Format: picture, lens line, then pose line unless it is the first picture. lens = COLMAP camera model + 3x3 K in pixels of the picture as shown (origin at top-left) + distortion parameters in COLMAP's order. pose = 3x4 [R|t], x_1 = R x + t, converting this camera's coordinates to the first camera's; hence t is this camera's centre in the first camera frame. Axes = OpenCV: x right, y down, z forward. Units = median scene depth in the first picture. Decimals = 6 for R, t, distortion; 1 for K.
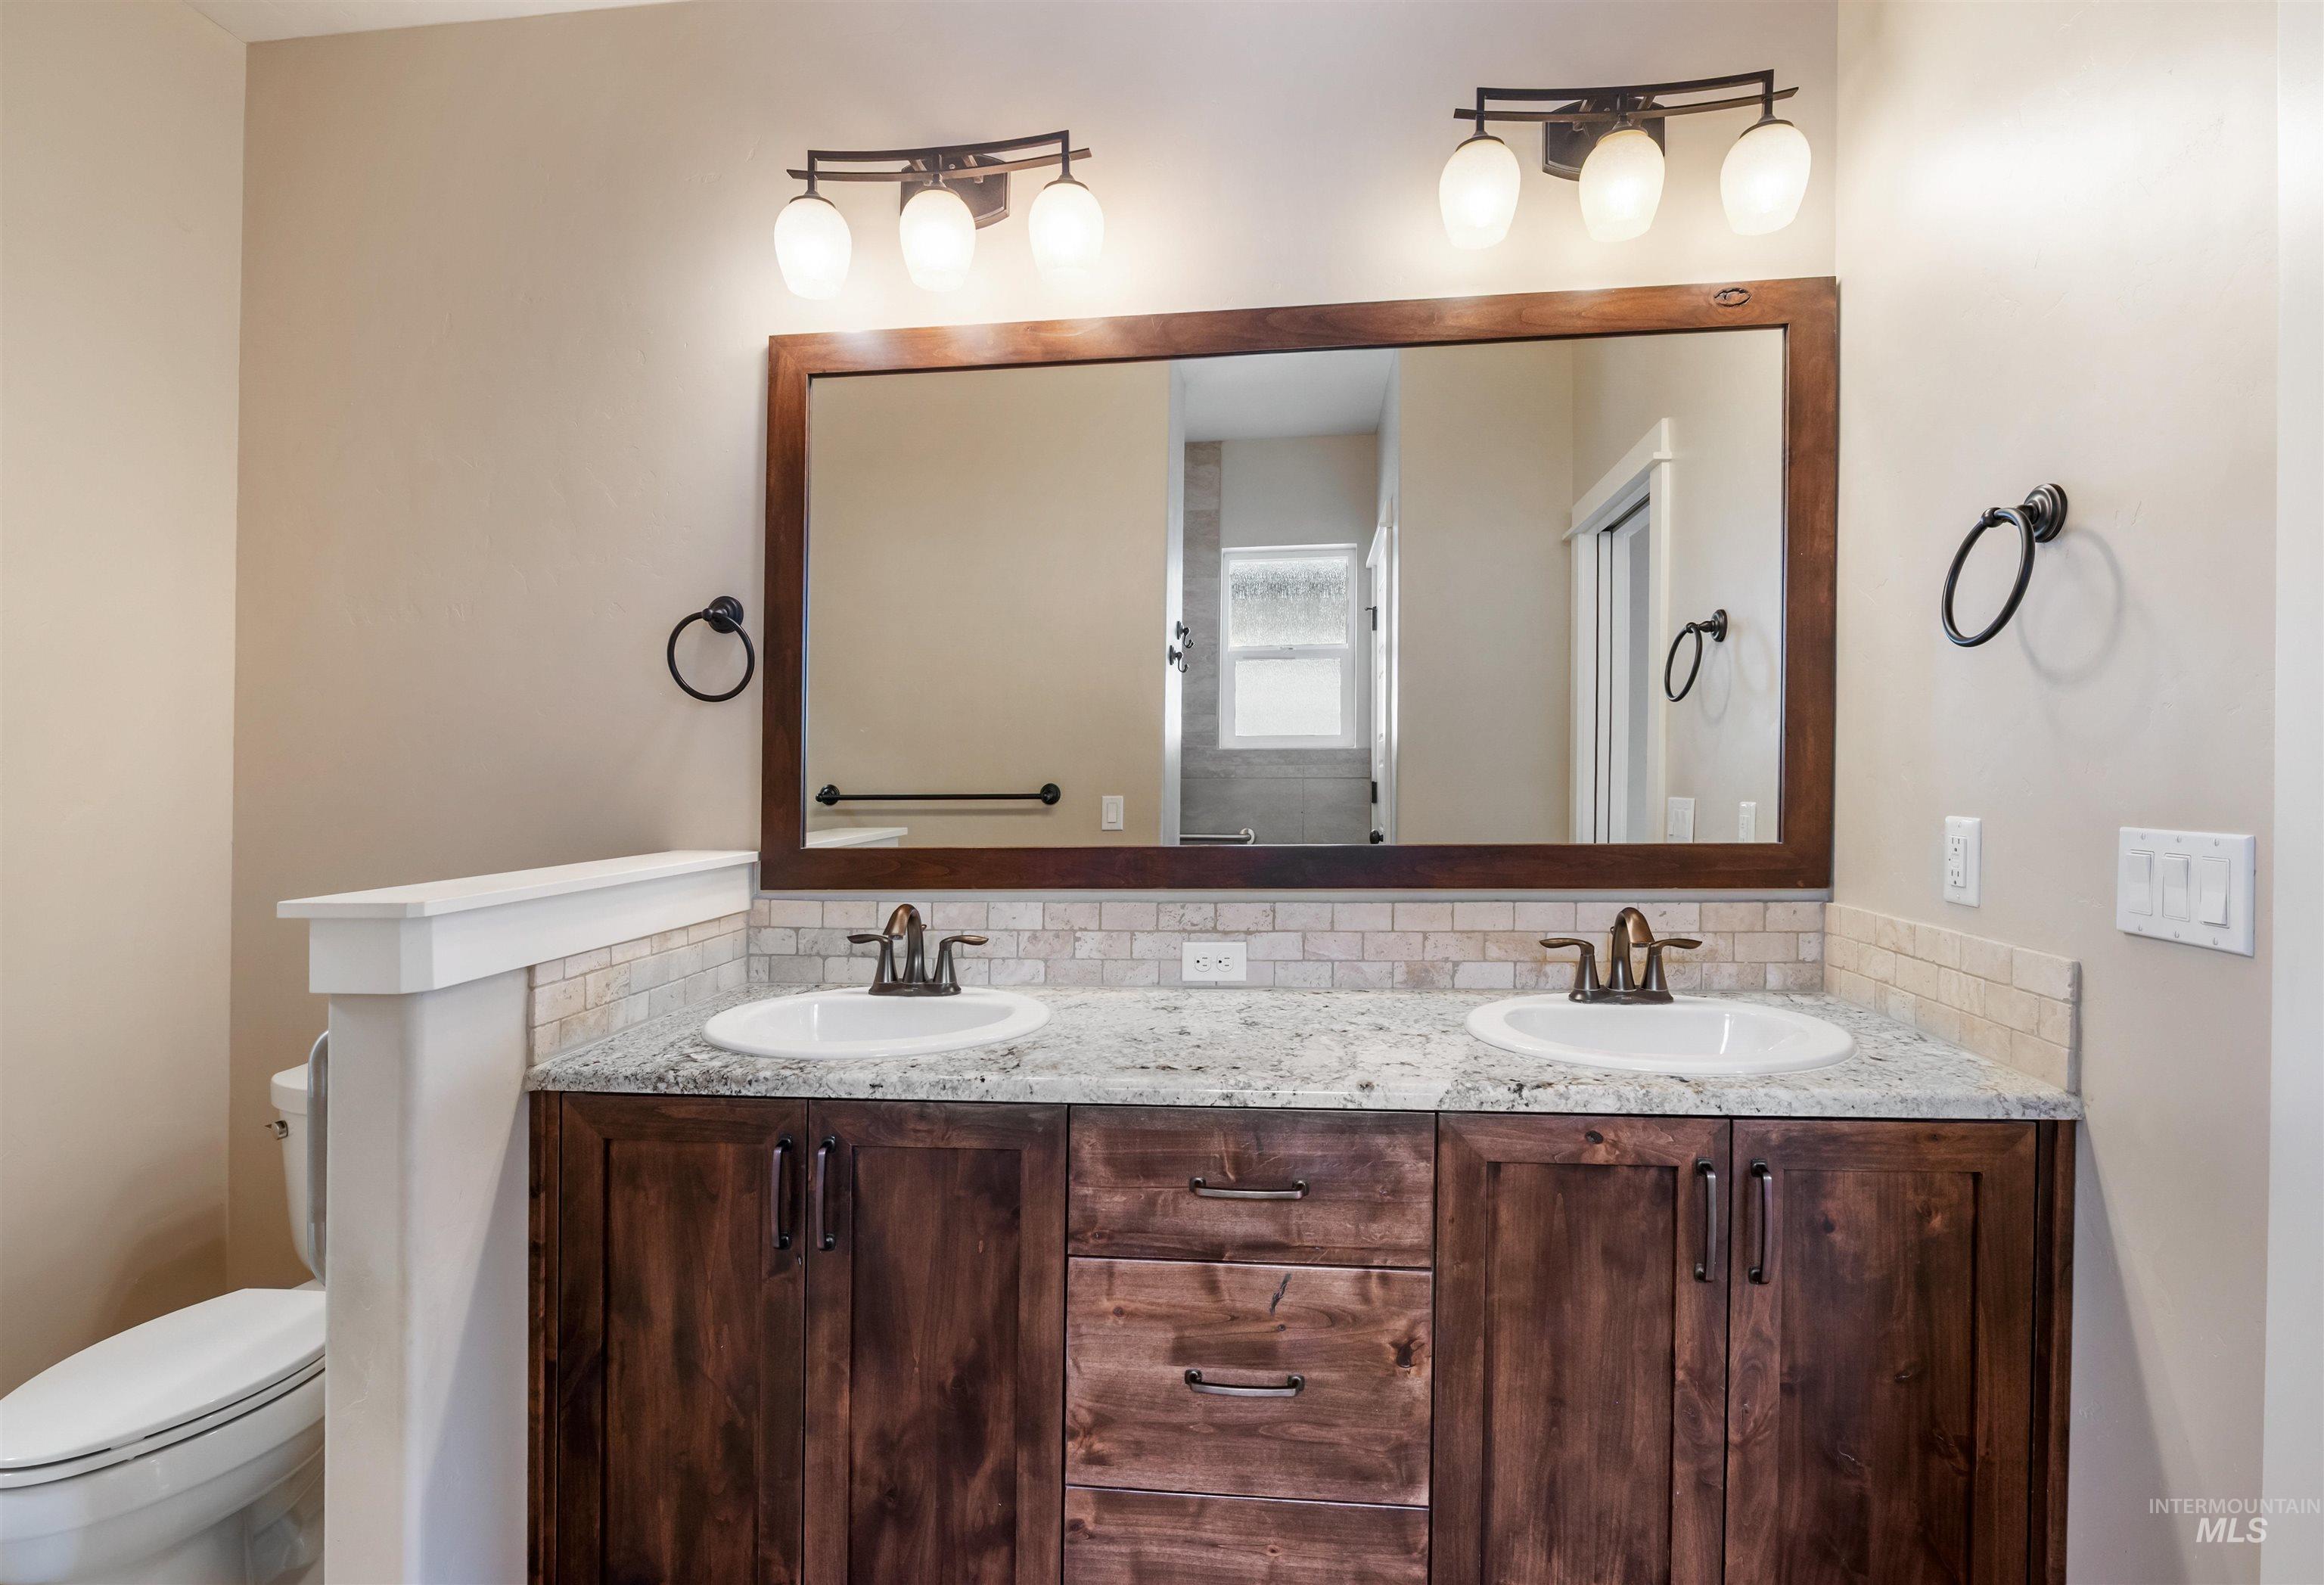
lens RADIAL K [[1087.1, 0, 1175.5], [0, 1087.1, 747.3], [0, 0, 1]] dist [-0.010889, -0.000111]
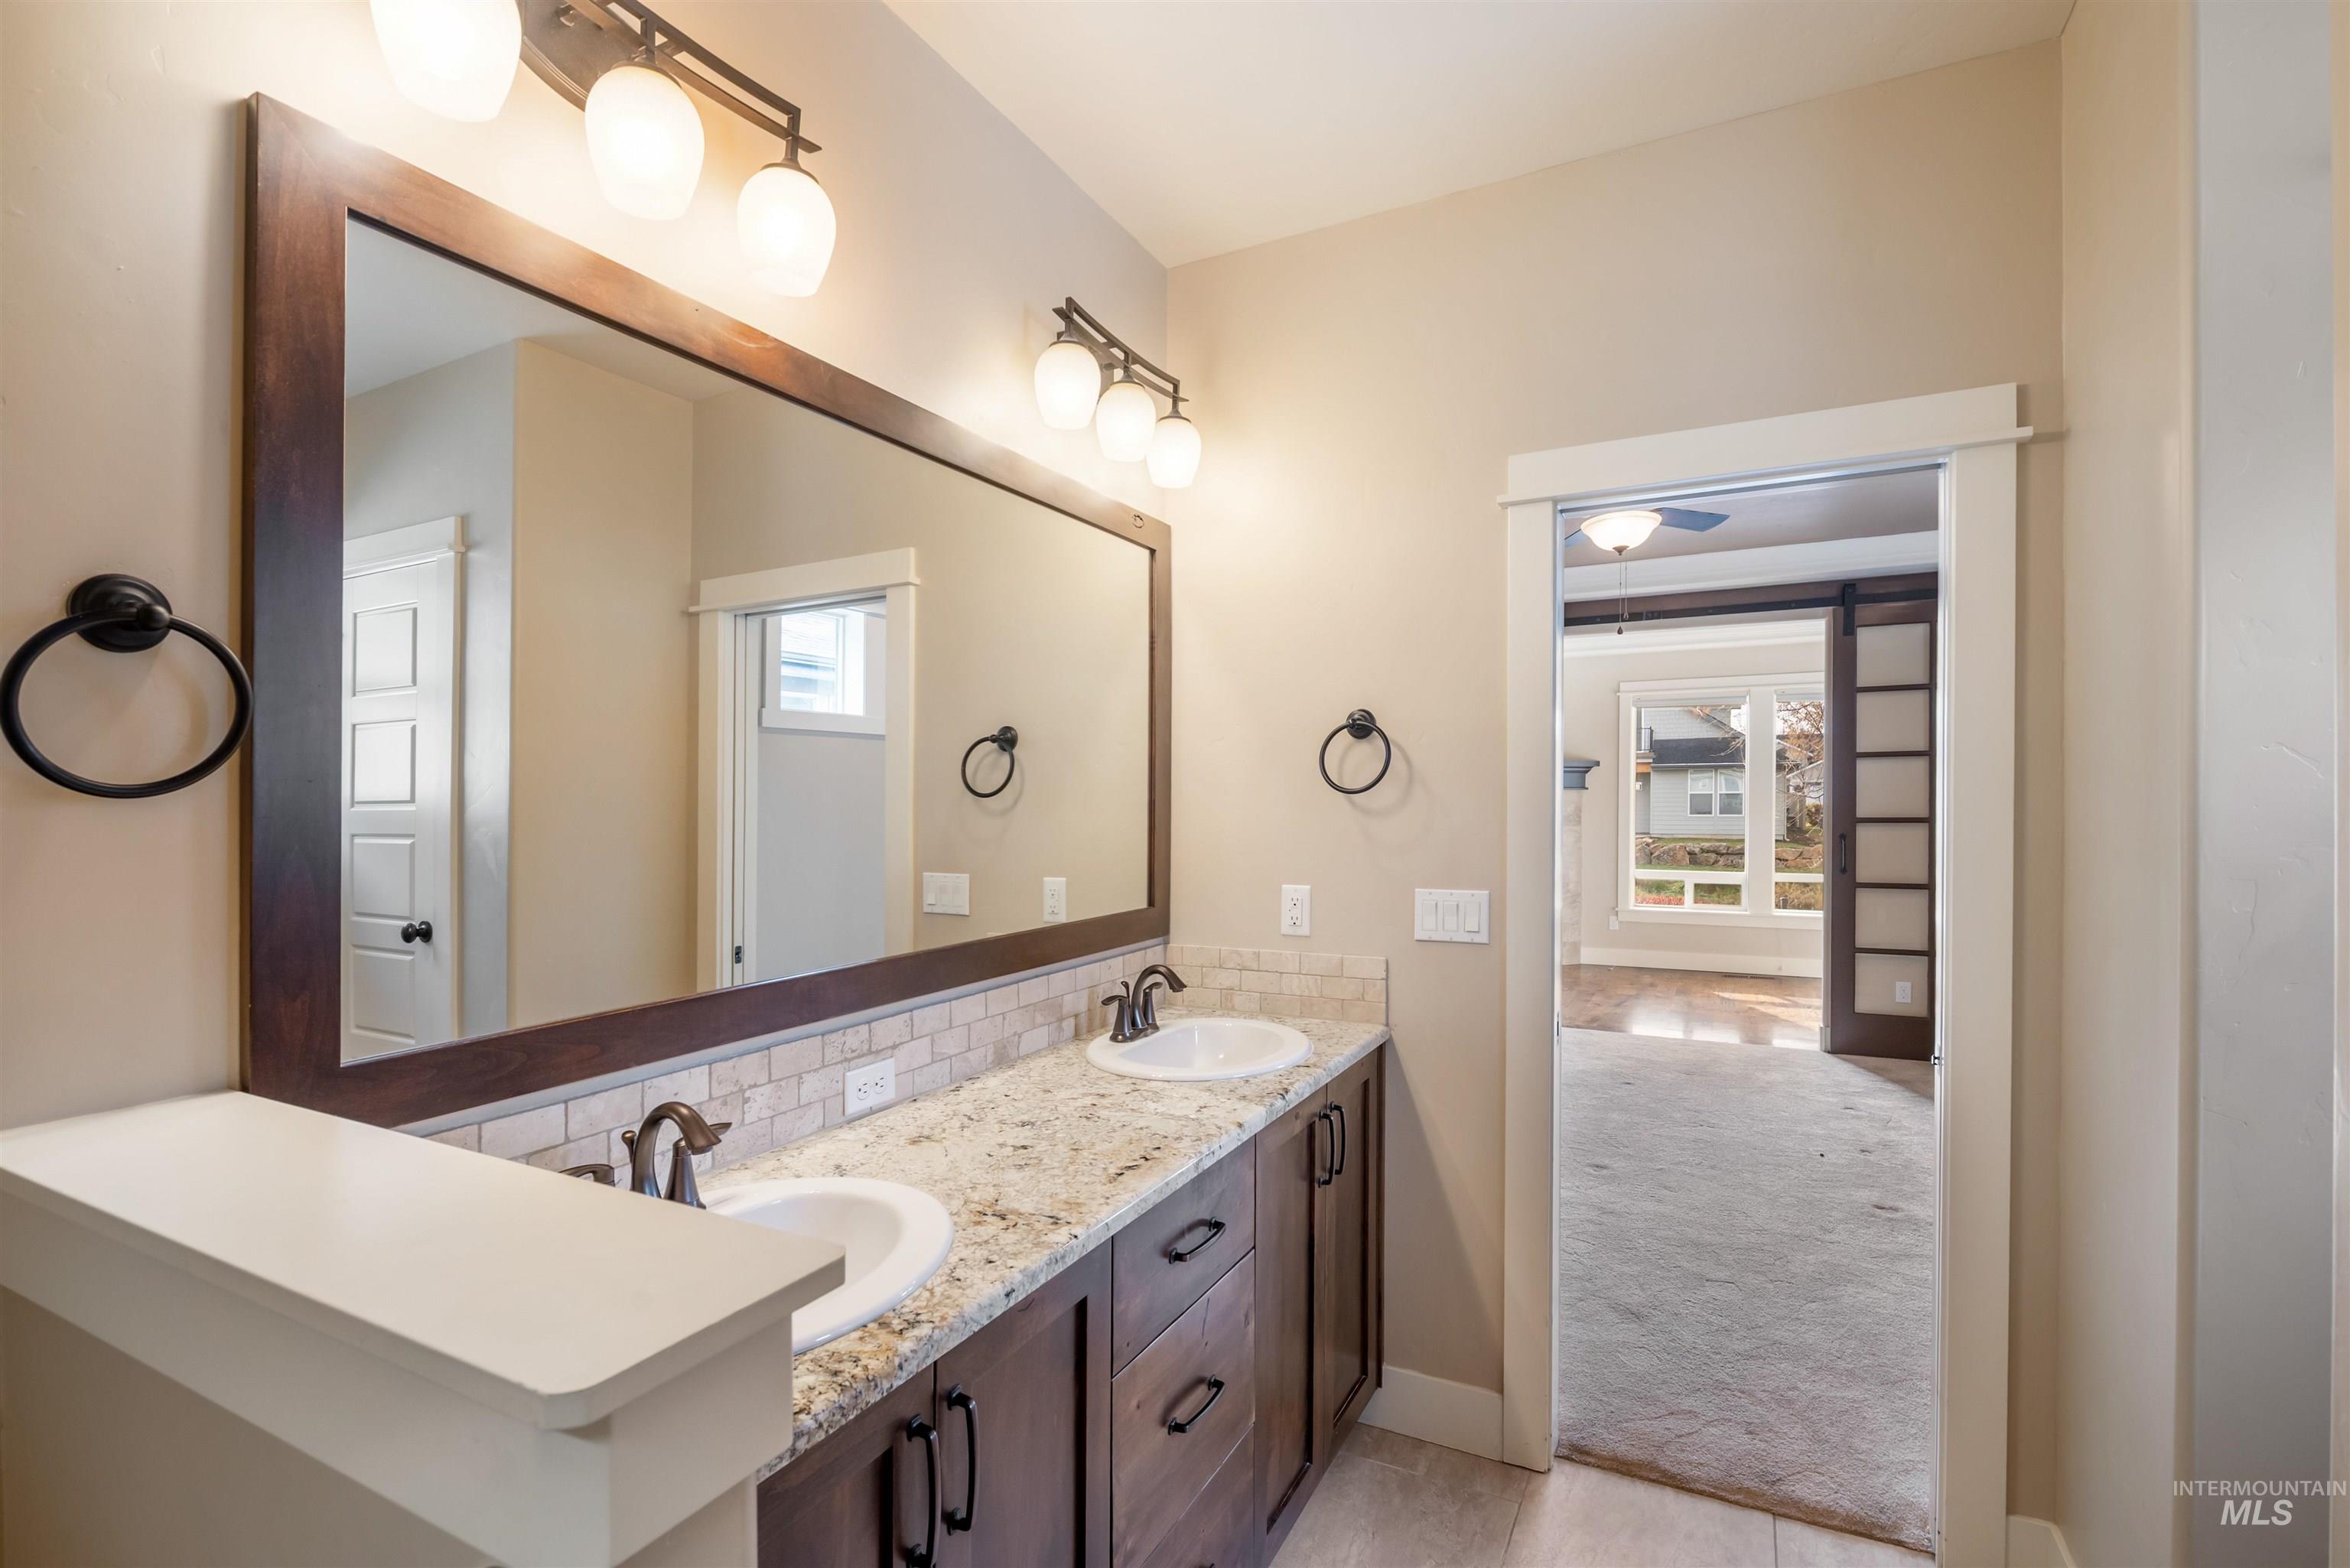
lens RADIAL K [[1088.2, 0, 1176.6], [0, 1088.2, 795.4], [0, 0, 1]] dist [-0.003266, -0.000305]
pose [[0.353926, 0.010392, 0.935216, -0.785018], [-0.019664, 0.999800, -0.003669, -0.056315], [-0.935067, -0.017091, 0.354060, 0.450293]]
